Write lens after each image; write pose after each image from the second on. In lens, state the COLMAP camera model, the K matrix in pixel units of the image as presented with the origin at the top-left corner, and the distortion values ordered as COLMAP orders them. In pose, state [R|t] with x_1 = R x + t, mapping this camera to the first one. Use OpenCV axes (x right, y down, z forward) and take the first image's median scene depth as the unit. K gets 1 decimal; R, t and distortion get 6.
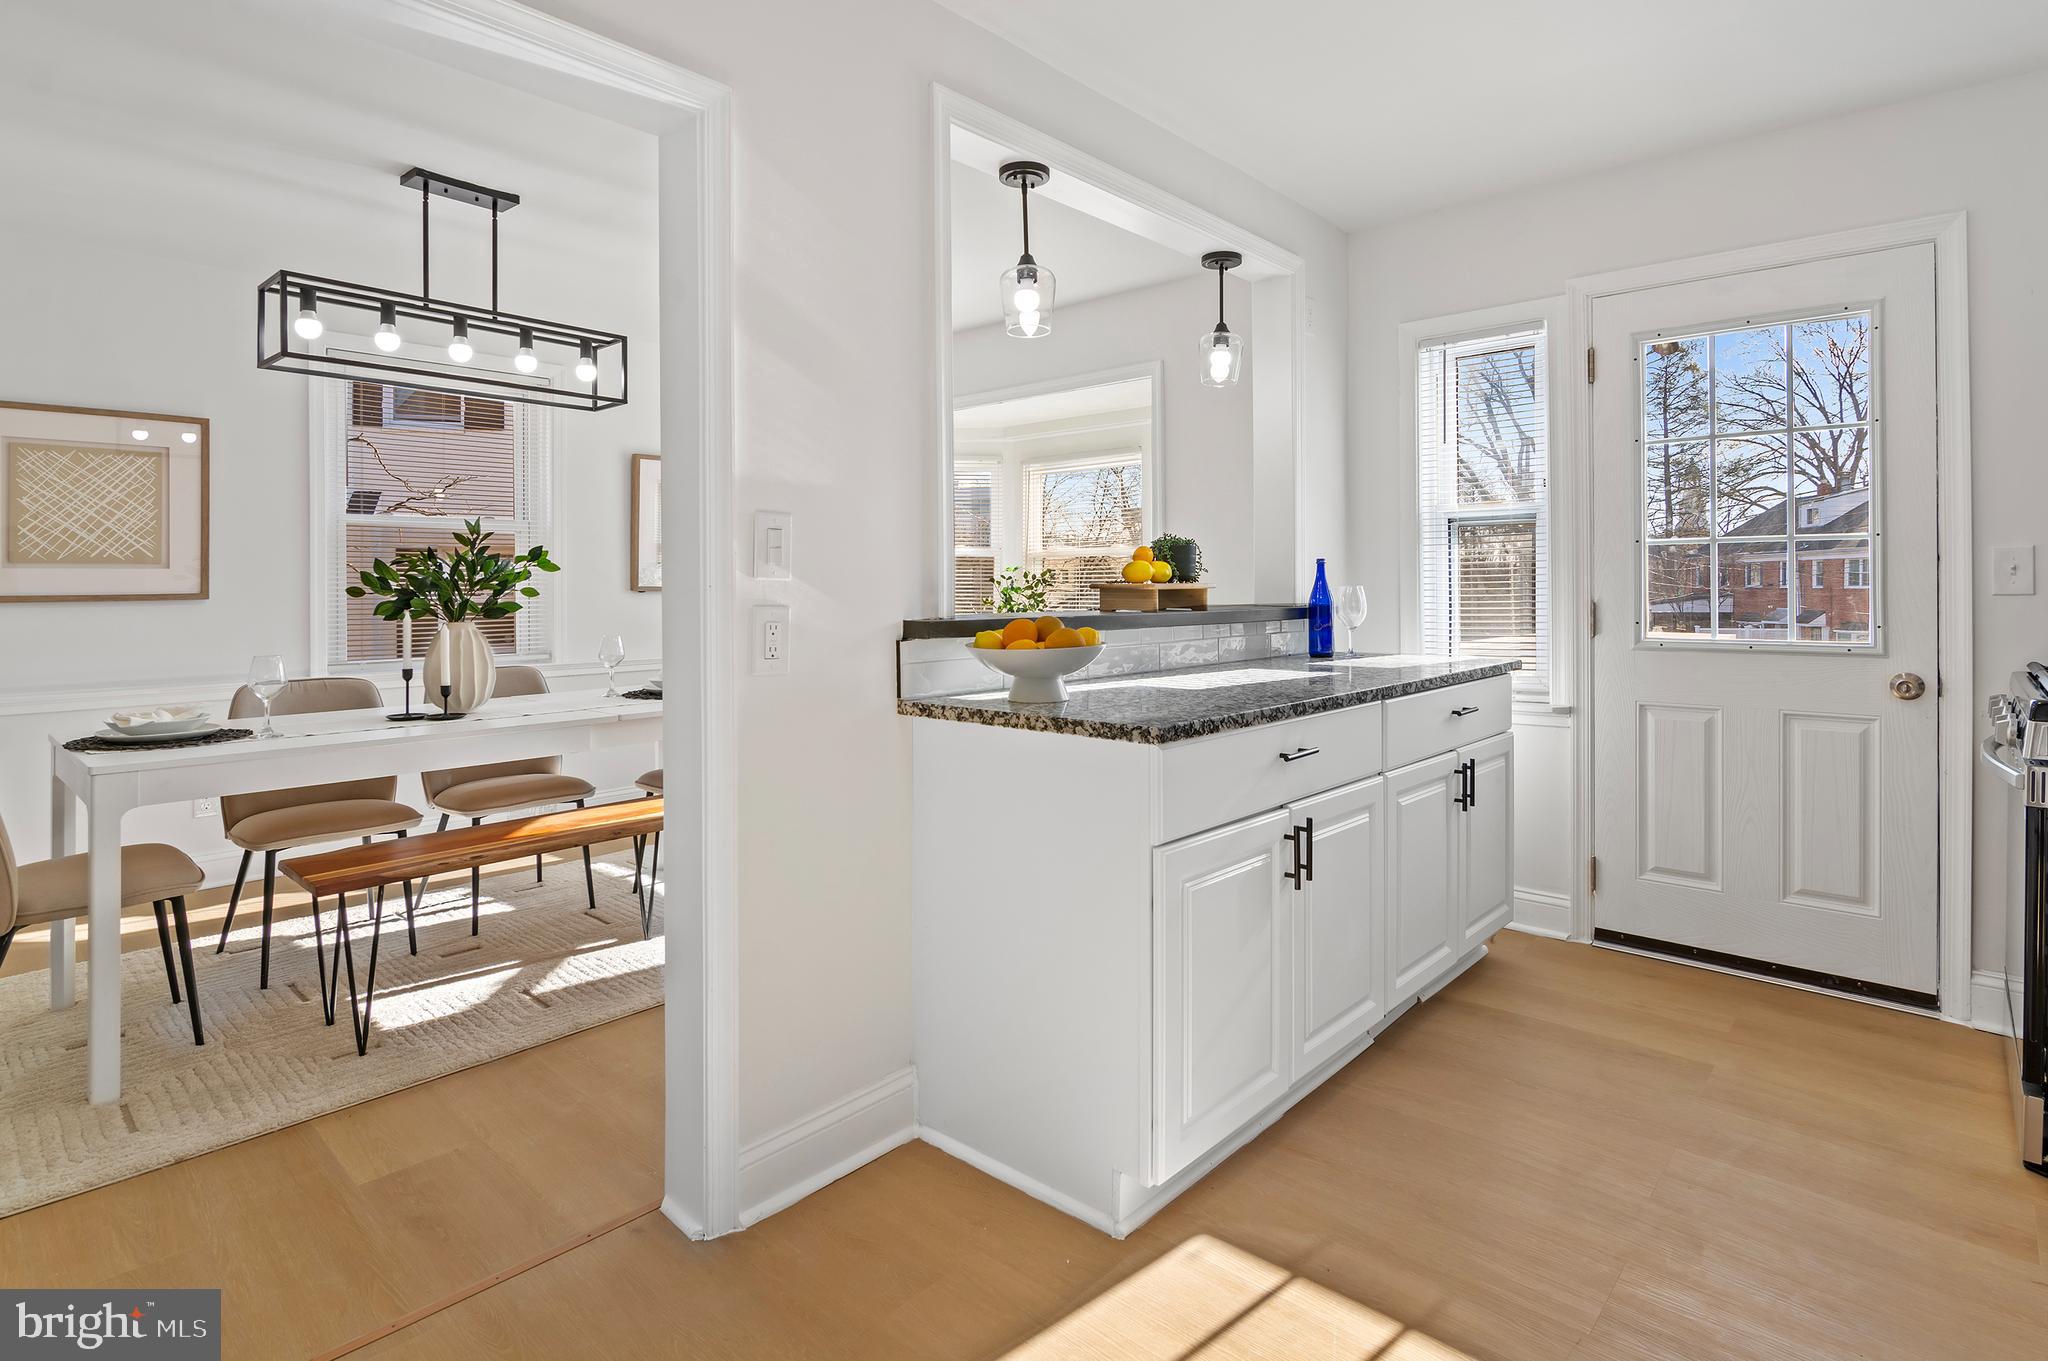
lens RADIAL K [[1036.5, 0, 1035.5], [0, 1036.5, 584.7], [0, 0, 1]] dist [-0.000970, -0.005358]
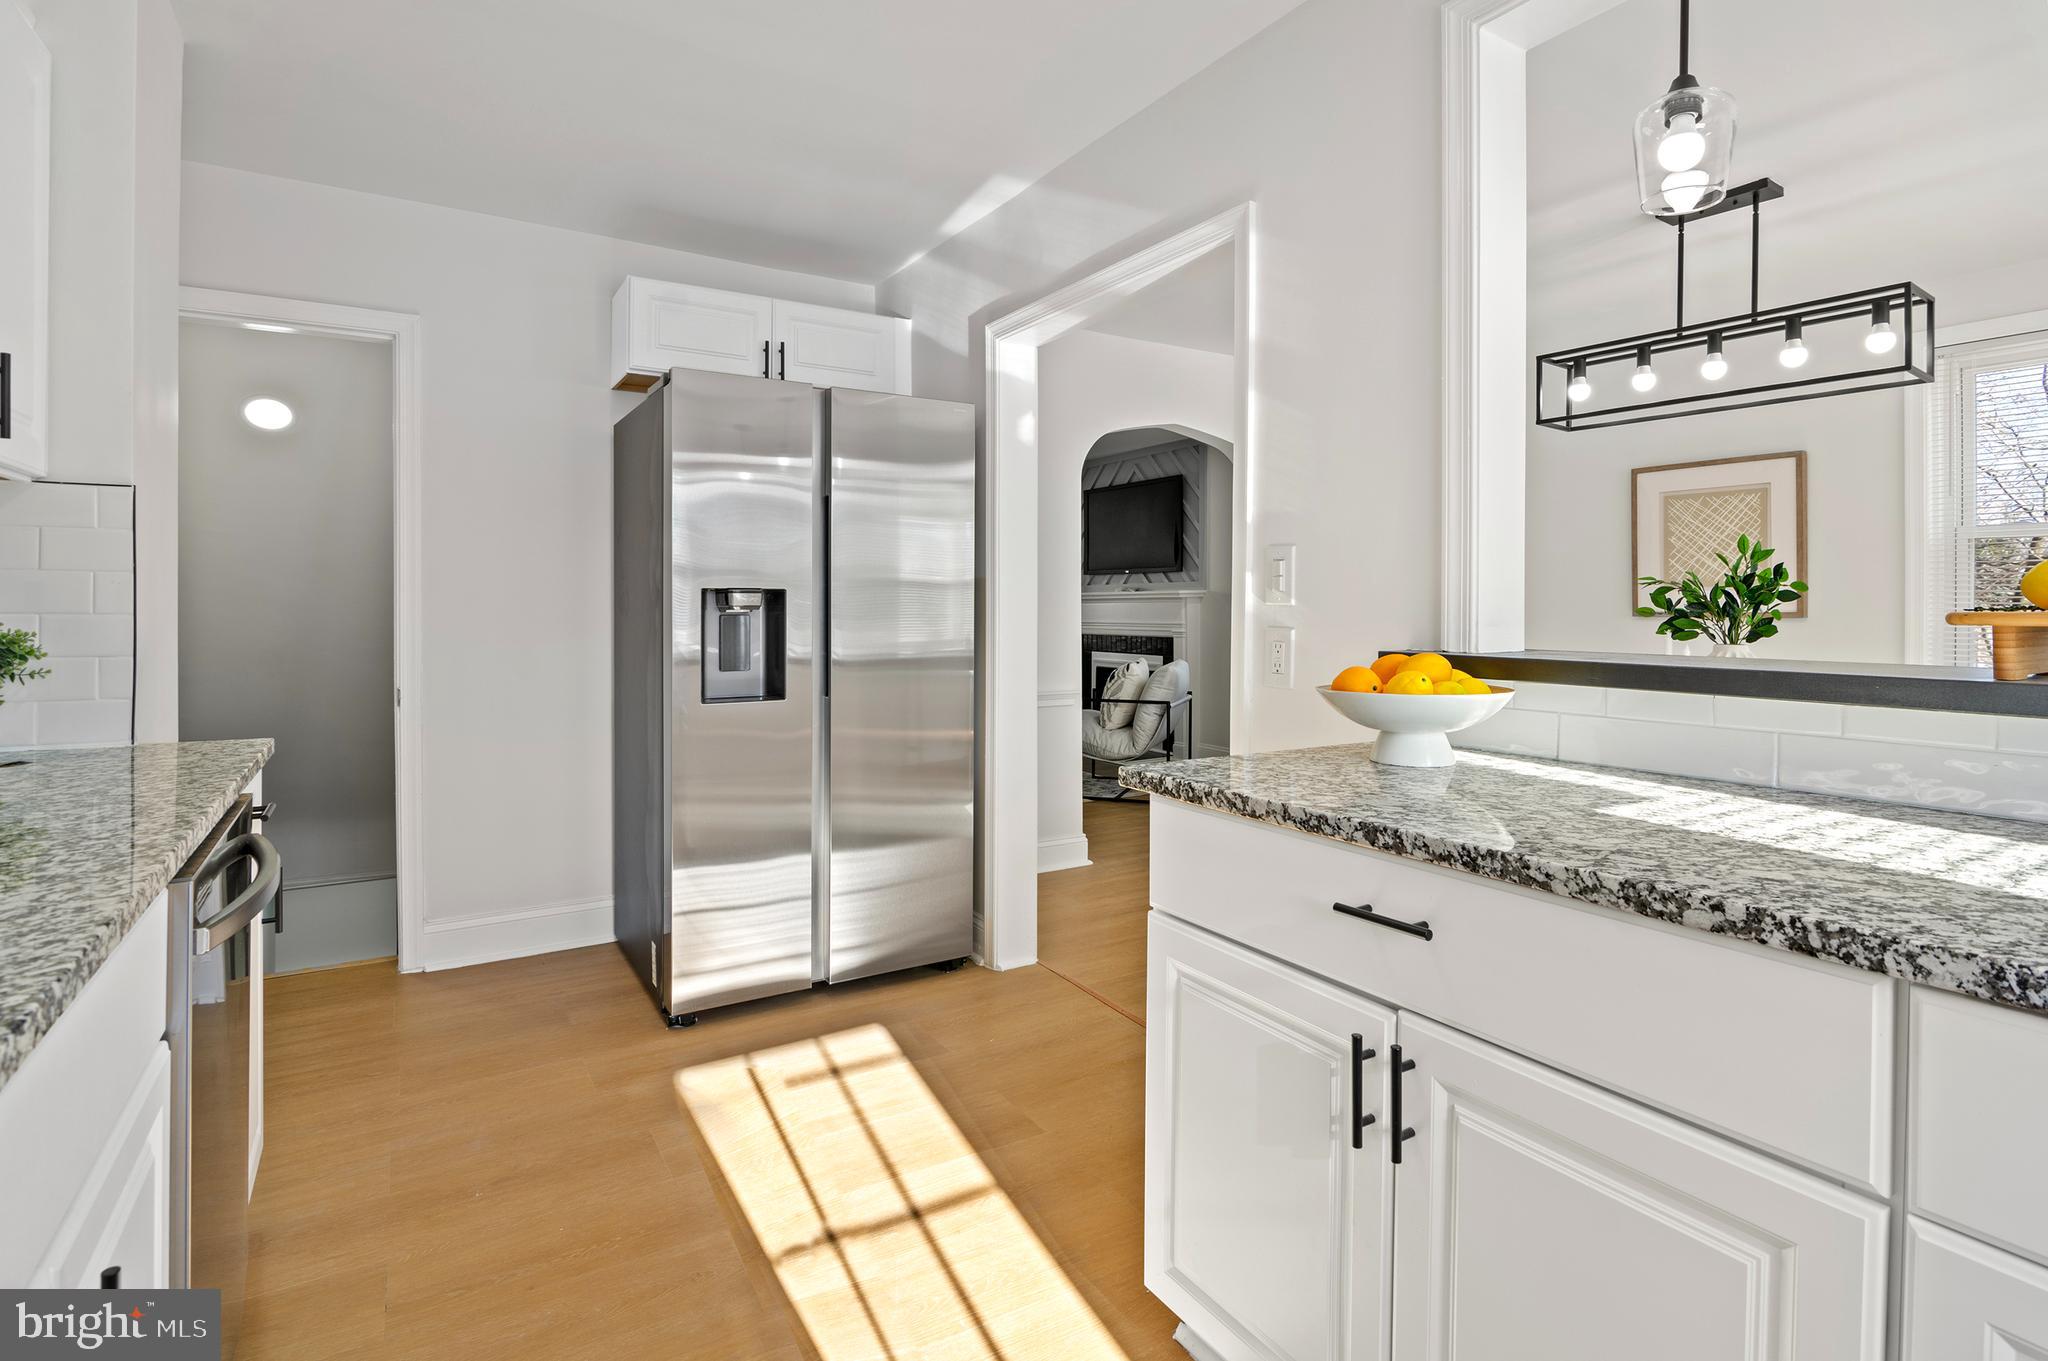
lens RADIAL K [[1042.0, 0, 1028.8], [0, 1042.0, 573.0], [0, 0, 1]] dist [-0.005823, -0.001754]
pose [[-0.282930, -0.023365, -0.958856, 0.562597], [-0.002776, 0.999719, -0.023542, -0.006132], [0.959136, -0.003999, -0.282916, 0.646940]]
